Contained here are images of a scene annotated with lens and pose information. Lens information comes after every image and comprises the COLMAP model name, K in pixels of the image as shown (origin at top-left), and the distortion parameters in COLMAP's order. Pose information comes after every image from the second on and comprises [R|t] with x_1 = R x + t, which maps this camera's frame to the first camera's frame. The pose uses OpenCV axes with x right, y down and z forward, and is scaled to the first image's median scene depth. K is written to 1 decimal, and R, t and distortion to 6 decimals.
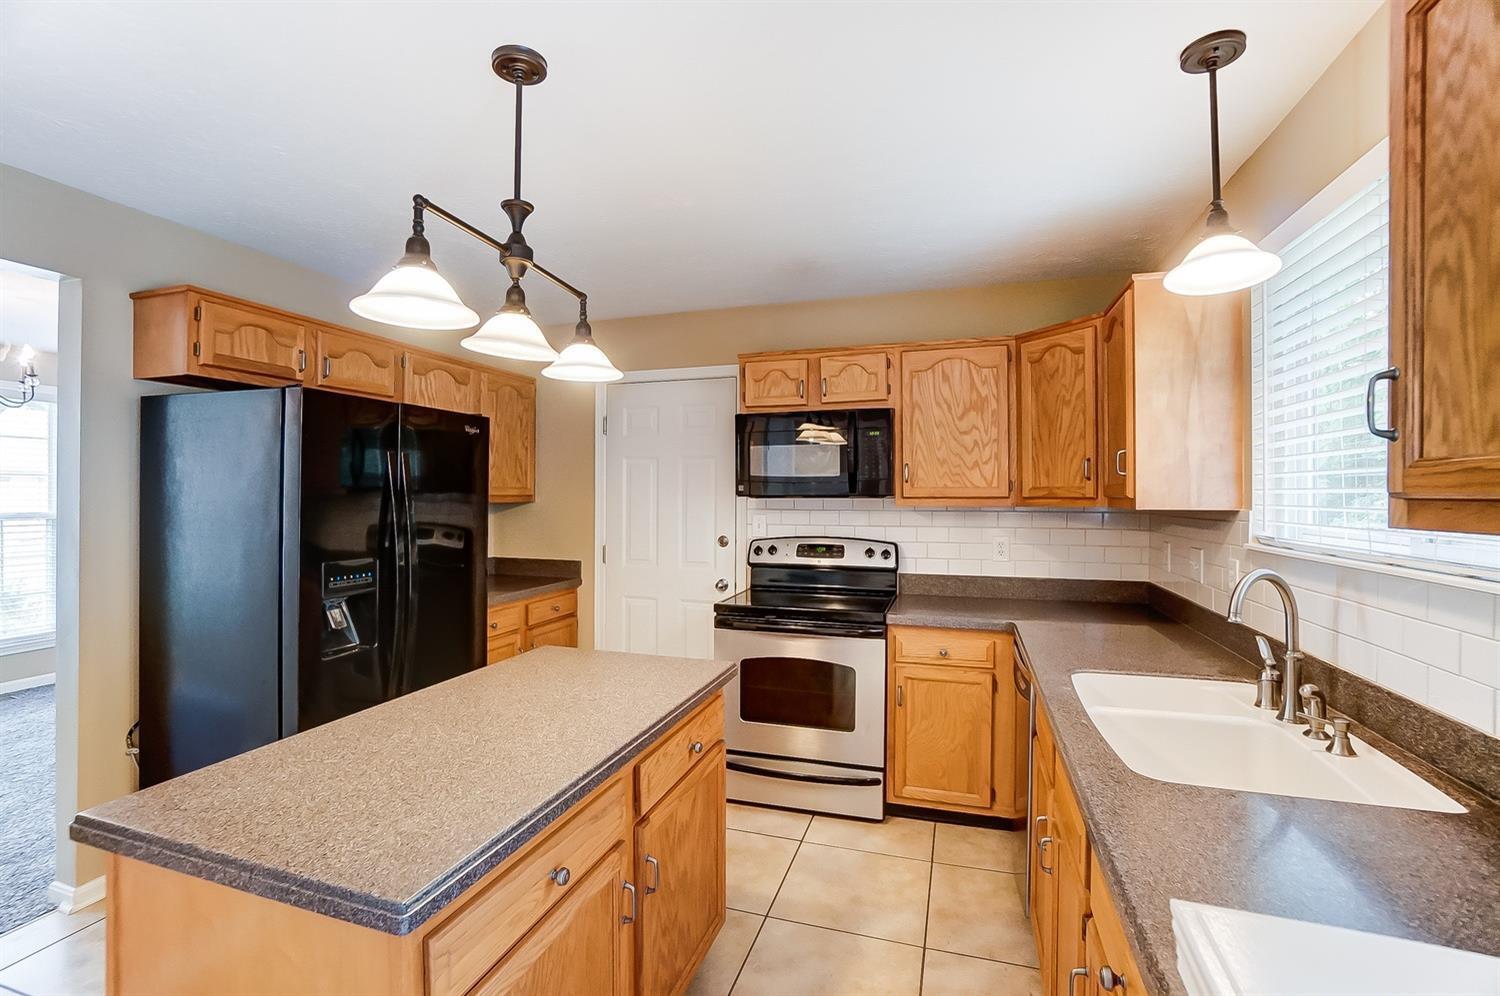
lens RADIAL K [[669.9, 0, 737.8], [0, 669.9, 492.7], [0, 0, 1]] dist [-0.060362, 0.021827]
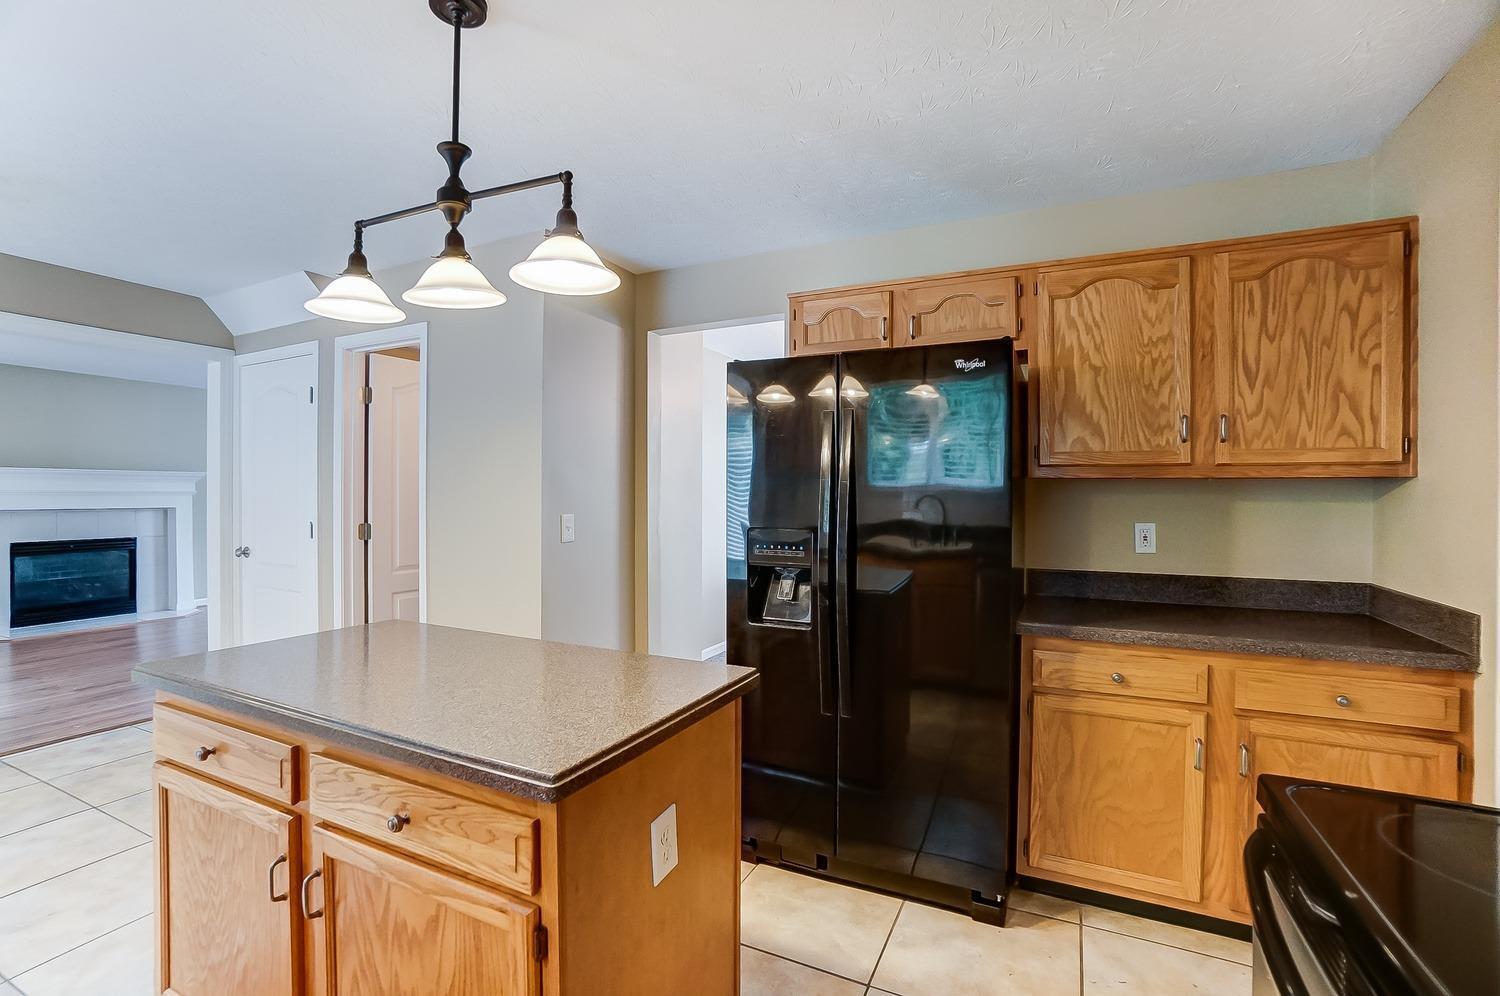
lens RADIAL K [[669.9, 0, 737.8], [0, 669.9, 492.7], [0, 0, 1]] dist [-0.060362, 0.021827]
pose [[-0.136247, -0.000302, -0.990675, 0.291602], [-0.003253, 0.999995, 0.000143, 0.036596], [0.990670, 0.003242, -0.136247, 0.796747]]
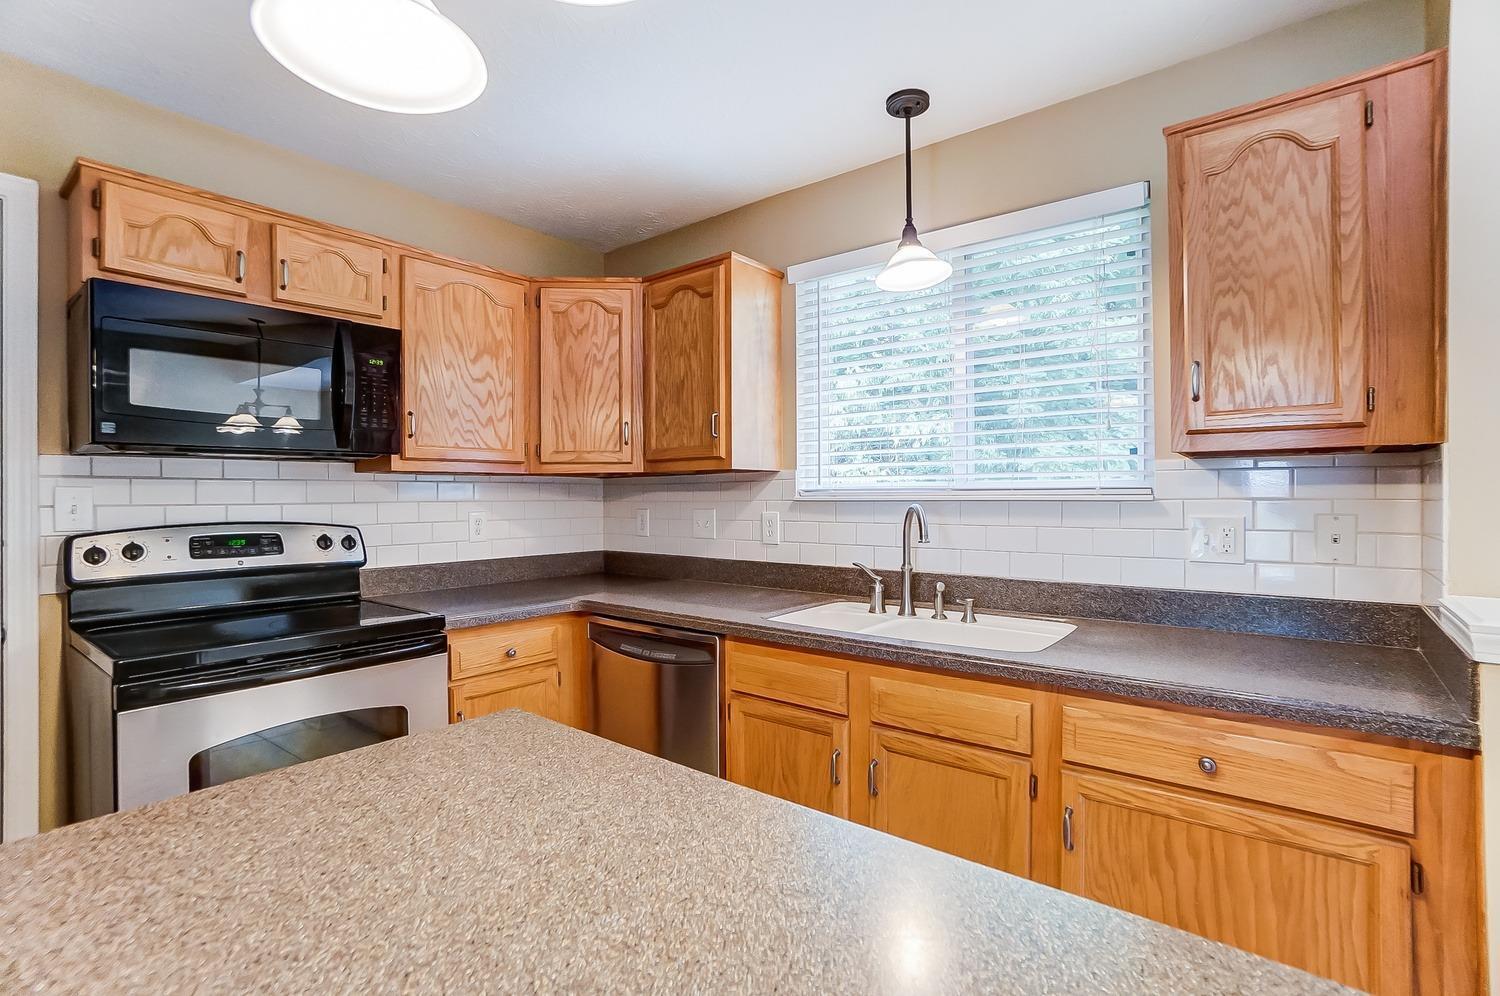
lens RADIAL K [[697.0, 0, 745.8], [0, 697.0, 498.0], [0, 0, 1]] dist [-0.062273, 0.027019]
pose [[0.345071, -0.006335, 0.938555, -0.329882], [0.002712, 0.999980, 0.005753, 0.047885], [-0.938572, 0.000560, 0.345082, 0.413039]]
